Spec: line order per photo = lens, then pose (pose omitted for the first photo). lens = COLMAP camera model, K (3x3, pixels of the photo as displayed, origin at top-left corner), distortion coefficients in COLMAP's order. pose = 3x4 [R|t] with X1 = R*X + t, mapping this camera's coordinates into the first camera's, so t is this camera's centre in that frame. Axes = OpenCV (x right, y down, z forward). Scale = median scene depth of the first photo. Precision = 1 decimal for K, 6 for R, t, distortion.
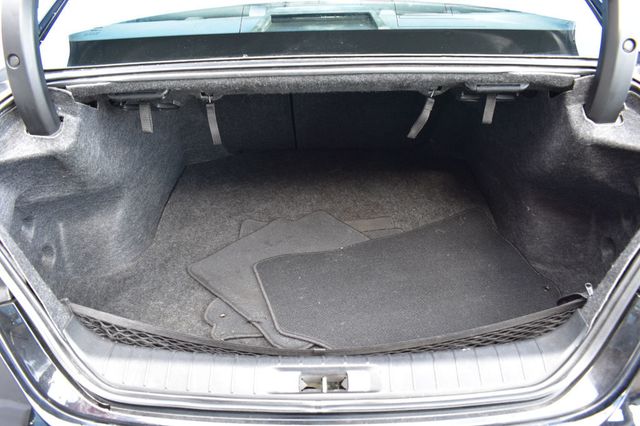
lens RADIAL K [[498.7, 0, 320.8], [0, 498.7, 212.6], [0, 0, 1]] dist [-0.101235, 0.026672]
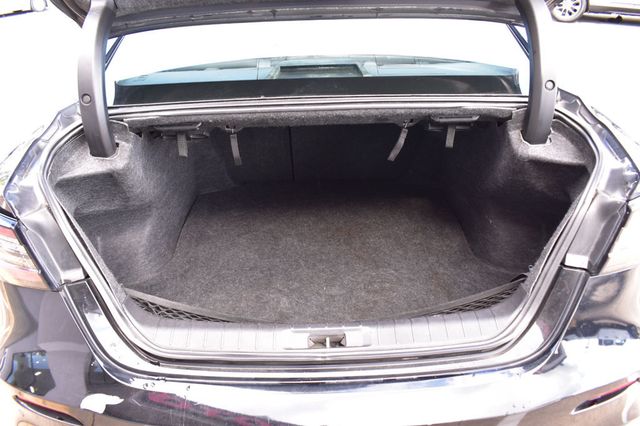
lens RADIAL K [[498.7, 0, 319.2], [0, 498.7, 213.0], [0, 0, 1]] dist [-0.101235, 0.026672]
pose [[0.999683, -0.010907, 0.022712, -0.035168], [0.013003, 0.995457, -0.094316, 0.114324], [-0.021580, 0.094581, 0.995283, -0.281156]]
